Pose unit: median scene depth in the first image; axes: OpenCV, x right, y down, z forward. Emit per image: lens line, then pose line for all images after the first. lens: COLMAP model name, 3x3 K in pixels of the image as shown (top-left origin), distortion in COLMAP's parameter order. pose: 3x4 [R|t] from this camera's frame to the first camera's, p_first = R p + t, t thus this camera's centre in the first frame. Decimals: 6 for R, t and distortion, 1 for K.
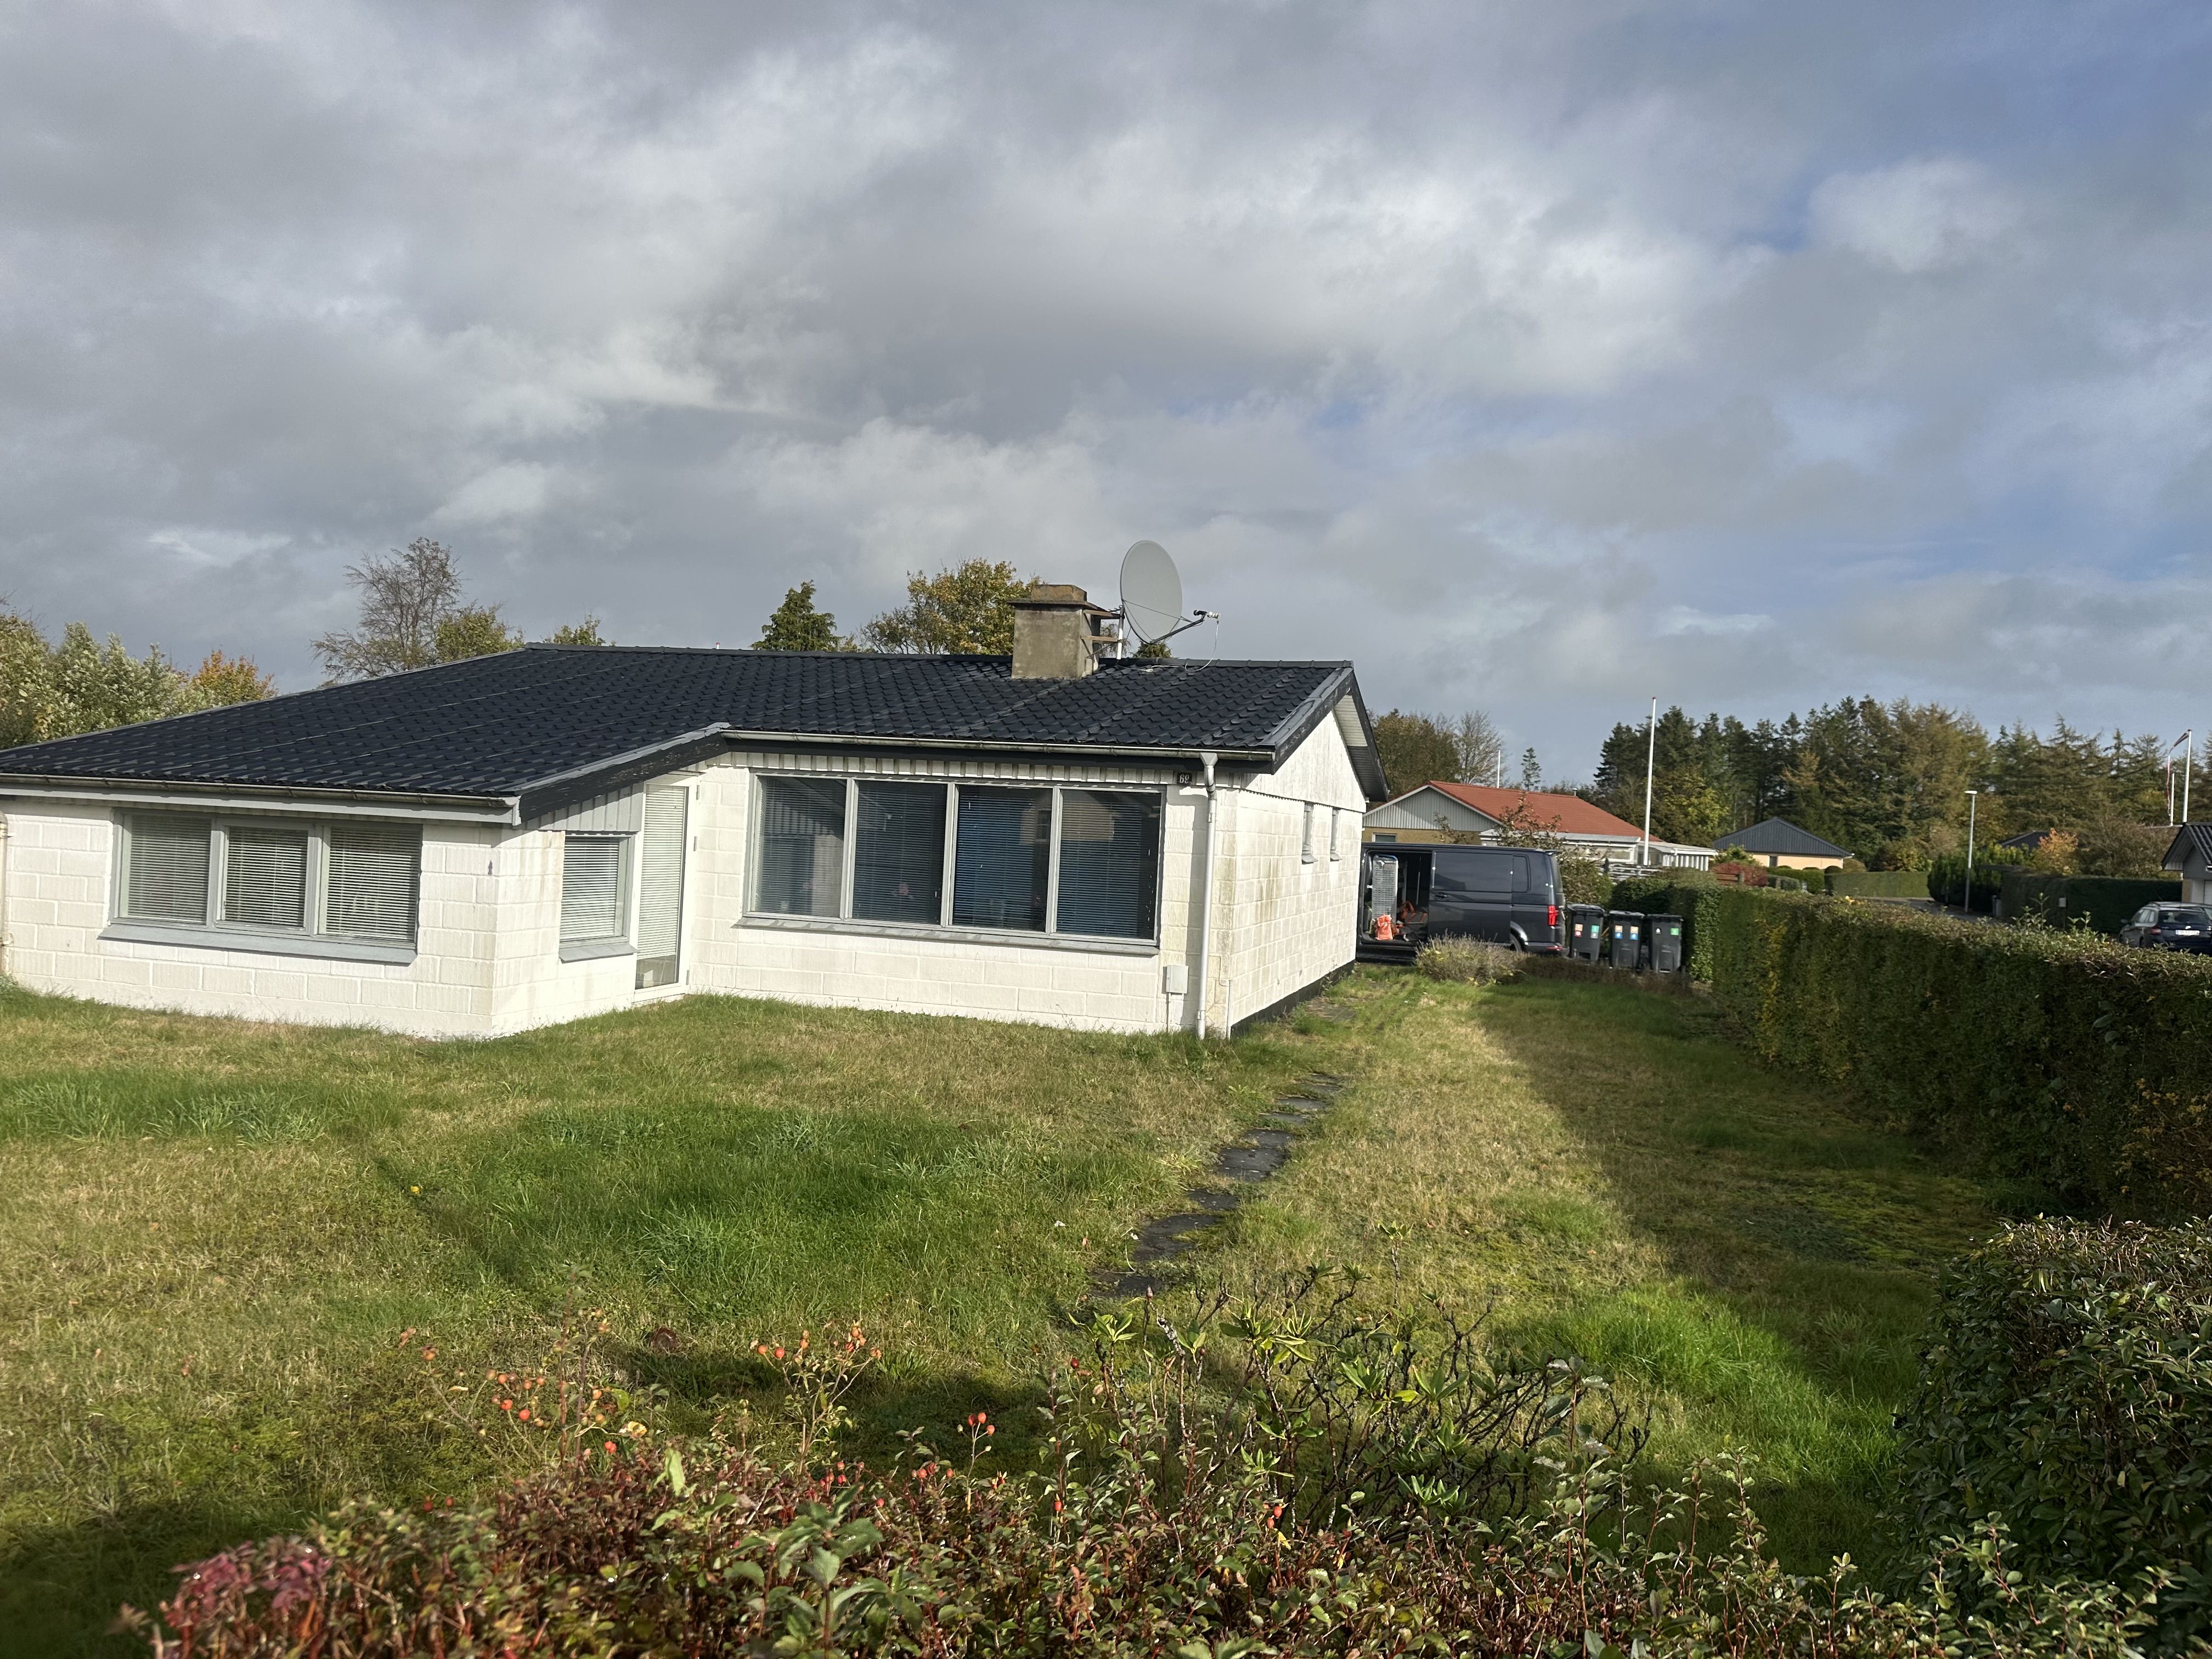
lens RADIAL K [[1533.8, 0, 1117.1], [0, 1533.8, 827.3], [0, 0, 1]] dist [0.078180, -0.065116]
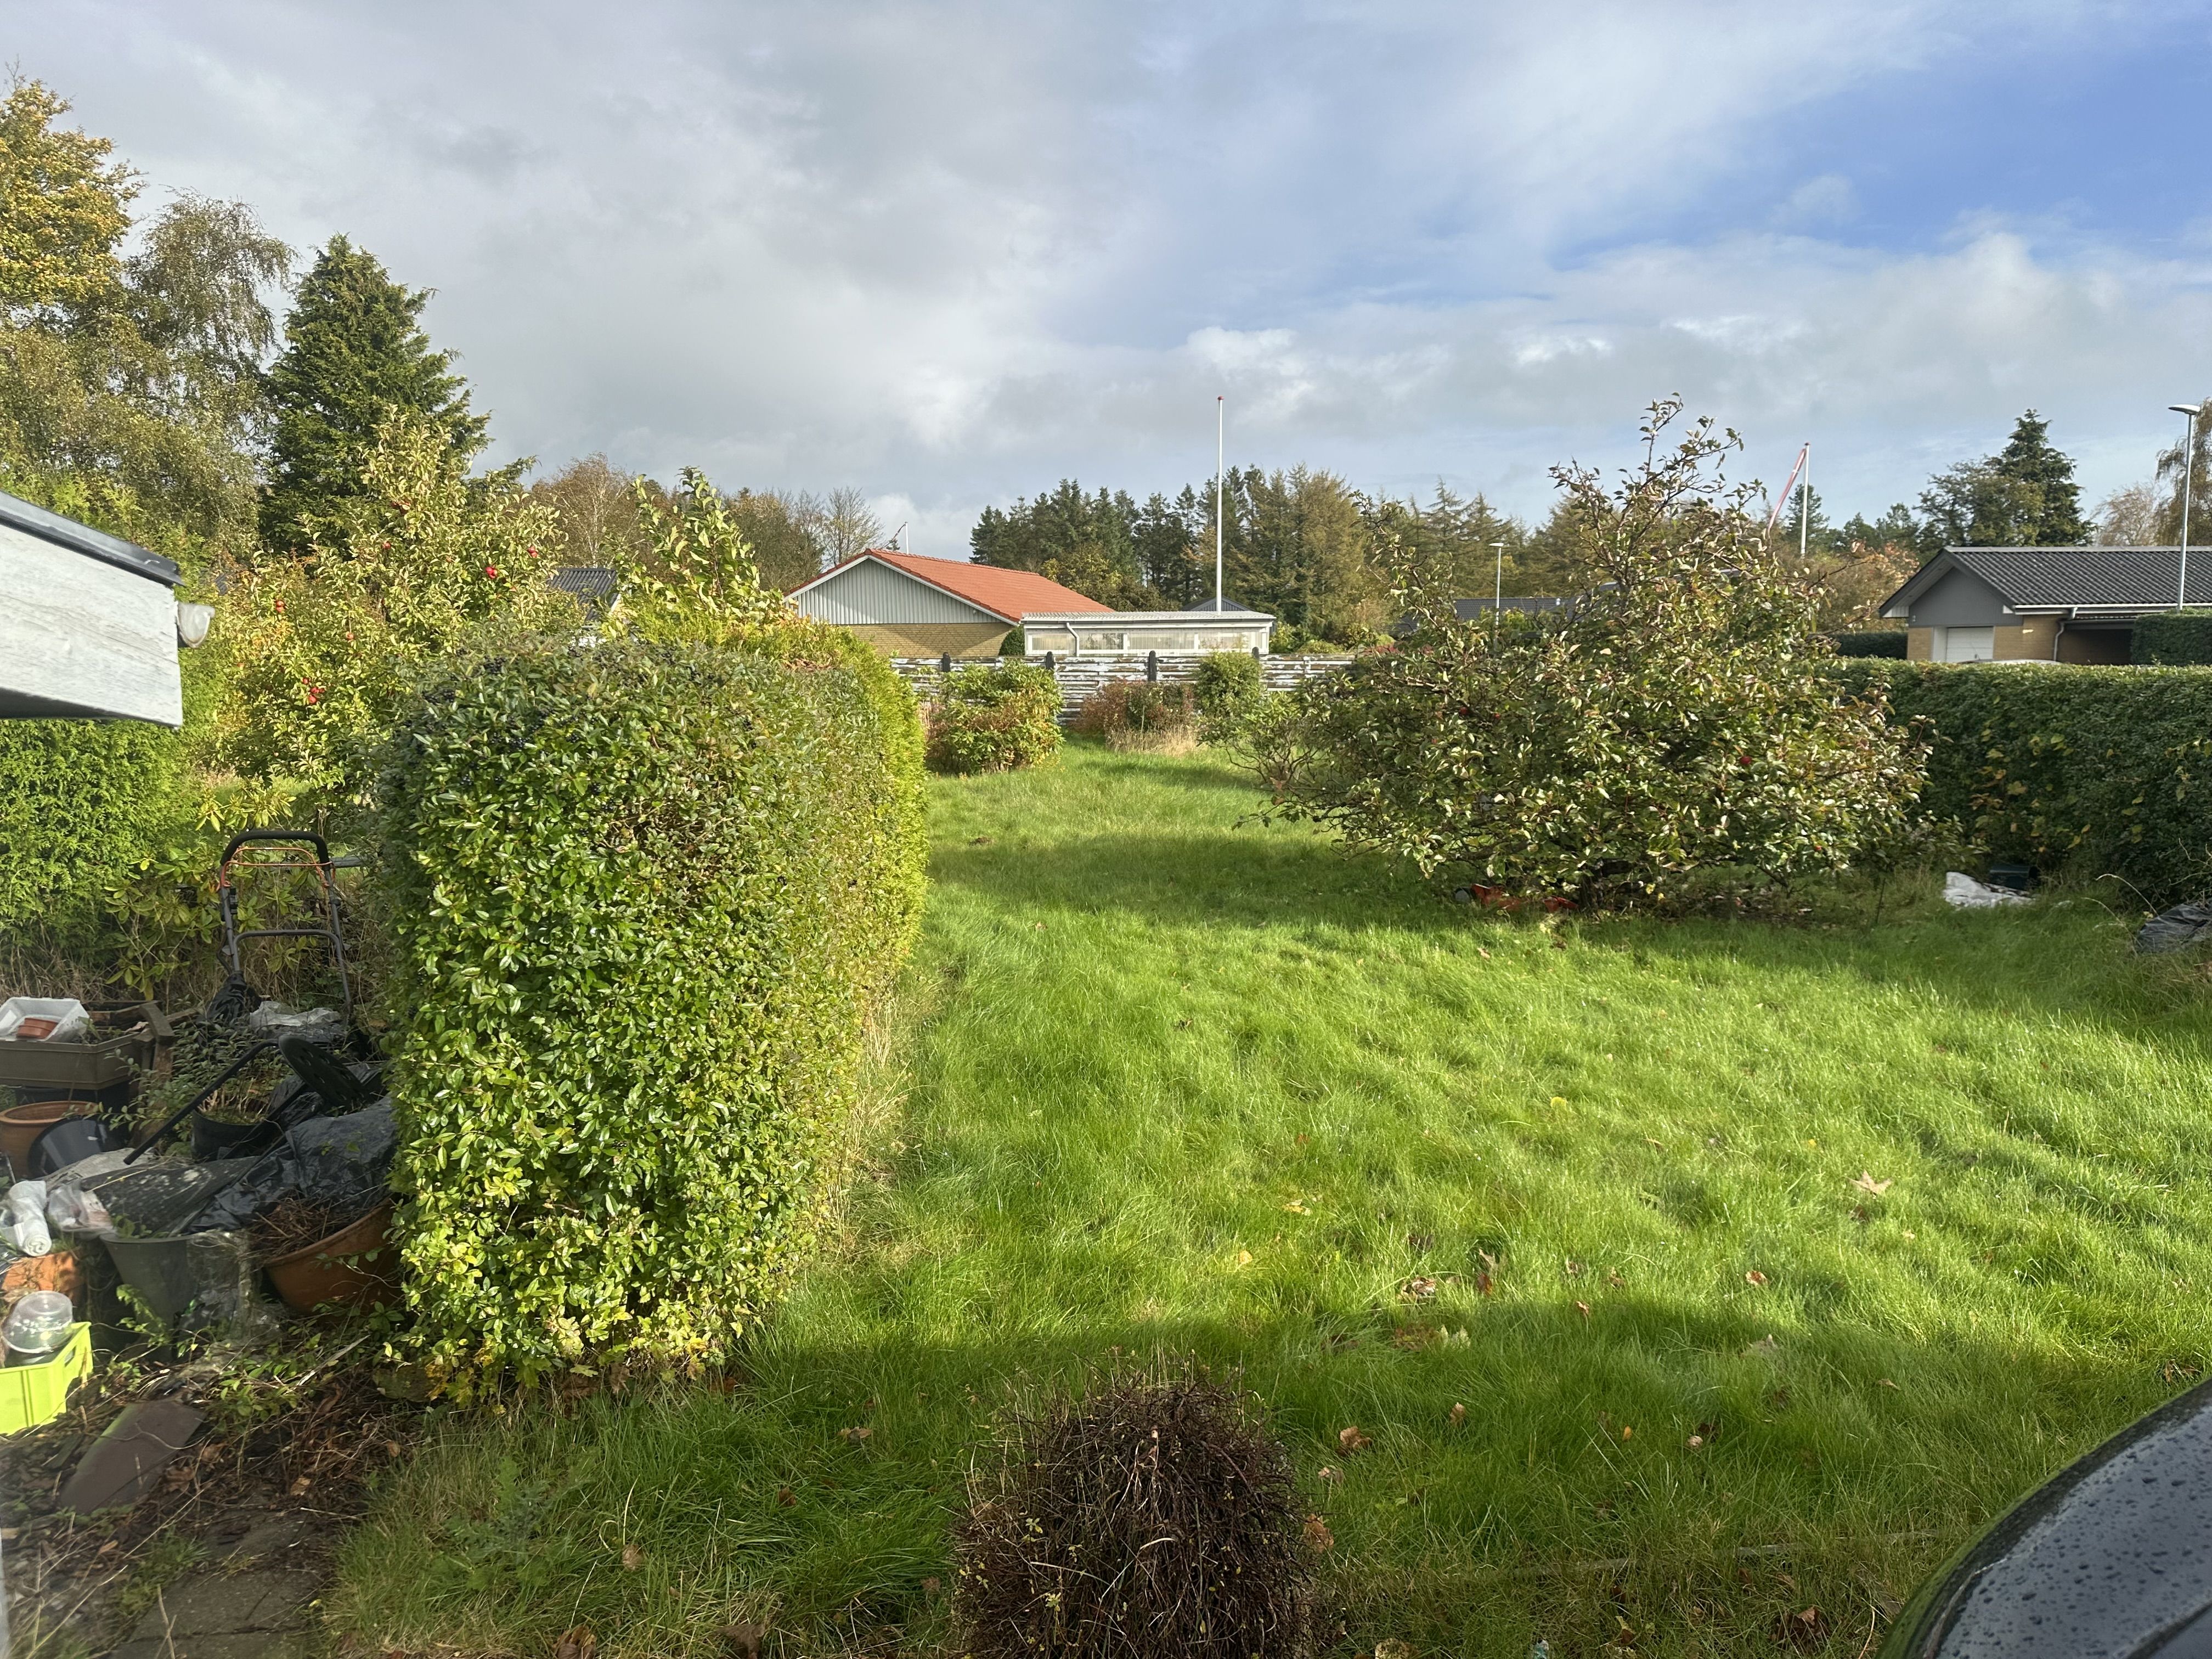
lens RADIAL K [[1533.8, 0, 1117.1], [0, 1533.8, 827.3], [0, 0, 1]] dist [0.078180, -0.065116]
pose [[0.909141, -0.105138, 0.402999, 0.010349], [0.054763, 0.989388, 0.134579, 0.001857], [-0.412872, -0.100282, 0.905251, 0.168880]]
